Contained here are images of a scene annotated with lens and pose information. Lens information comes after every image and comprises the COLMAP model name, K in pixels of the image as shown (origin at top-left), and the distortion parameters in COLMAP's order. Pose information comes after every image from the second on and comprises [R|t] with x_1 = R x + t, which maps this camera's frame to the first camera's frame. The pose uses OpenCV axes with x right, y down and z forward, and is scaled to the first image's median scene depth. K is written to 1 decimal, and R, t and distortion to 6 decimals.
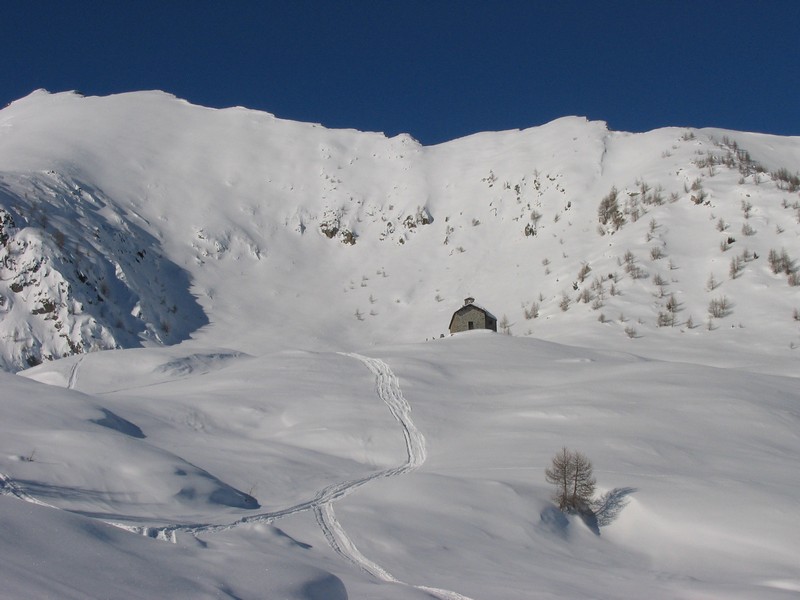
lens RADIAL K [[1427.9, 0, 400.0], [0, 1427.9, 303.3], [0, 0, 1]] dist [-0.168062, 0.000000]
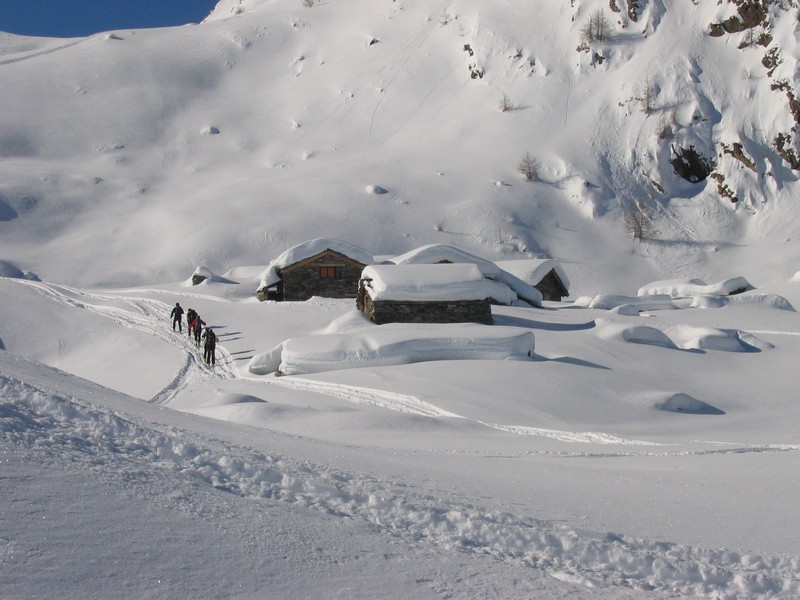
lens RADIAL K [[2025.9, 0, 399.9], [0, 2025.9, 300.0], [0, 0, 1]] dist [-0.060703, 0.000000]
pose [[0.852414, -0.026139, -0.522214, -0.048840], [0.093536, 0.990262, 0.103114, 0.014053], [0.514434, -0.136741, 0.846558, 0.481285]]
